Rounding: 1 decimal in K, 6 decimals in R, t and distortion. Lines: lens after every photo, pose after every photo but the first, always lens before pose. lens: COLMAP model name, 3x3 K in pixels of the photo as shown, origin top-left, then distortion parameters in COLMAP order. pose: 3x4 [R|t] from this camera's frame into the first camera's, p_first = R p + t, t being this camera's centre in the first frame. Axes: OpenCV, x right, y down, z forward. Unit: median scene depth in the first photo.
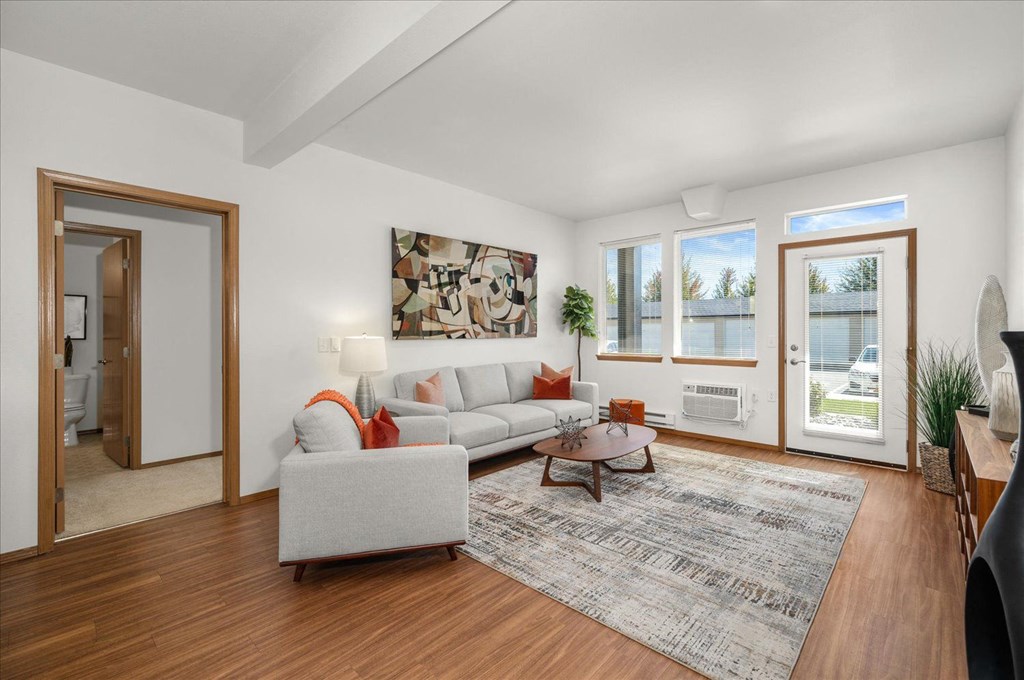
lens RADIAL K [[449.7, 0, 514.7], [0, 449.7, 333.0], [0, 0, 1]] dist [0.003998, -0.000185]
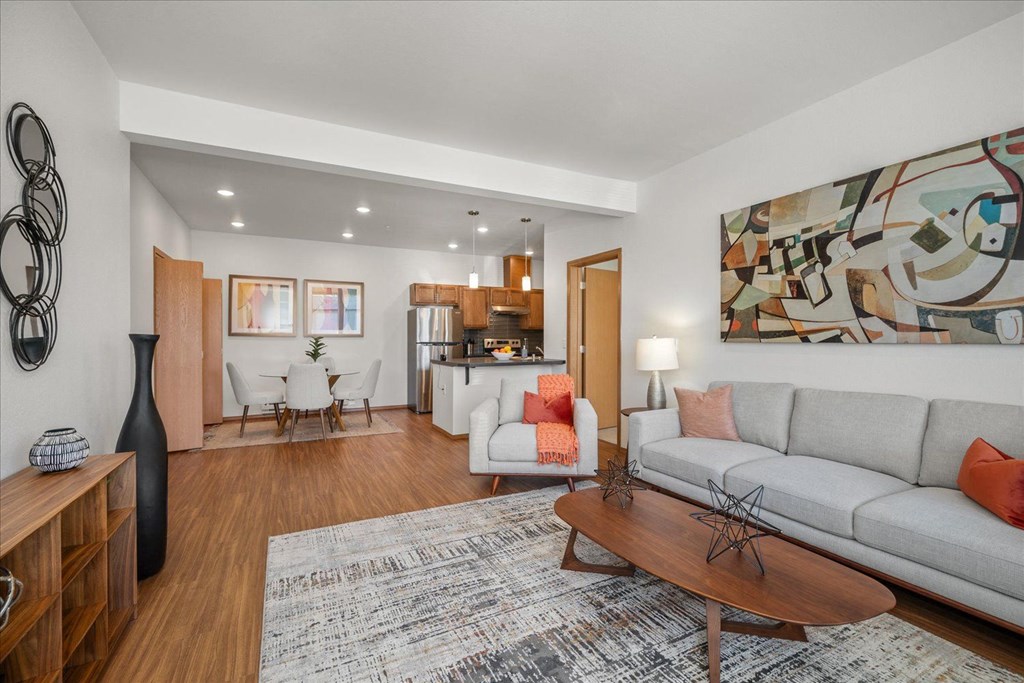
lens RADIAL K [[449.7, 0, 506.4], [0, 449.7, 336.4], [0, 0, 1]] dist [0.003998, -0.000185]
pose [[-0.355929, 0.001168, -0.934512, 0.639762], [0.003701, 0.999993, -0.000160, 0.002213], [0.934506, -0.003516, -0.355931, 0.839928]]
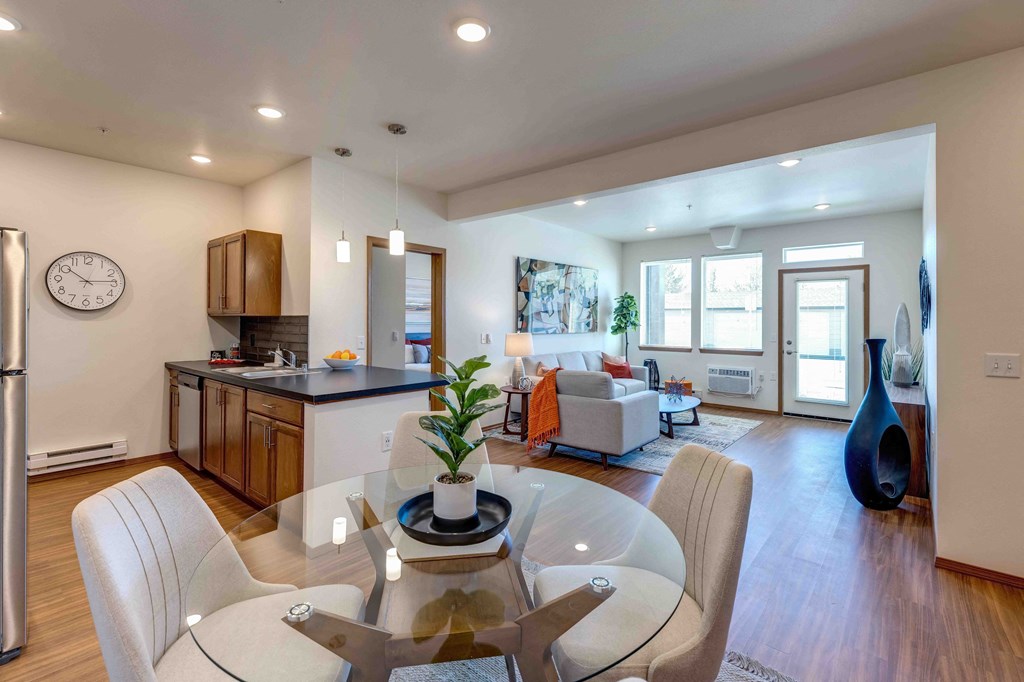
lens RADIAL K [[455.3, 0, 520.5], [0, 455.3, 315.6], [0, 0, 1]] dist [0.000342, -0.000195]
pose [[0.999266, 0.011653, 0.036485, -0.285548], [-0.011193, 0.999856, -0.012790, -0.024692], [-0.036629, 0.012372, 0.999252, -0.414526]]
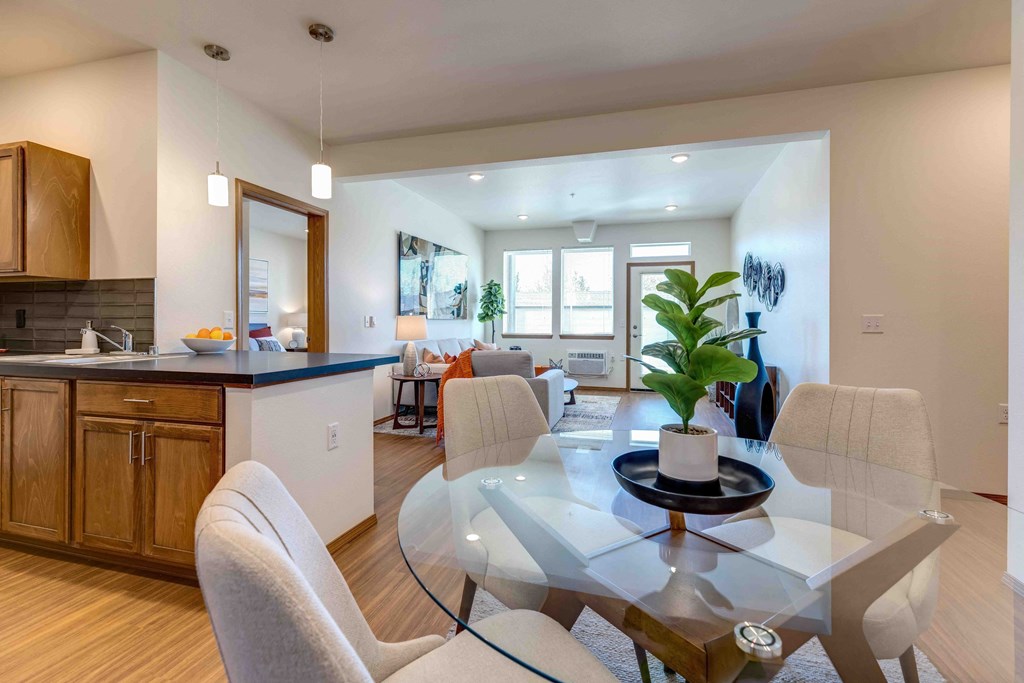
lens RADIAL K [[449.7, 0, 511.2], [0, 449.7, 322.4], [0, 0, 1]] dist [0.003998, -0.000185]
pose [[0.900564, 0.010073, 0.434606, -0.495880], [-0.008833, 0.999949, -0.004871, 0.027783], [-0.434633, 0.000548, 0.900607, -0.274520]]
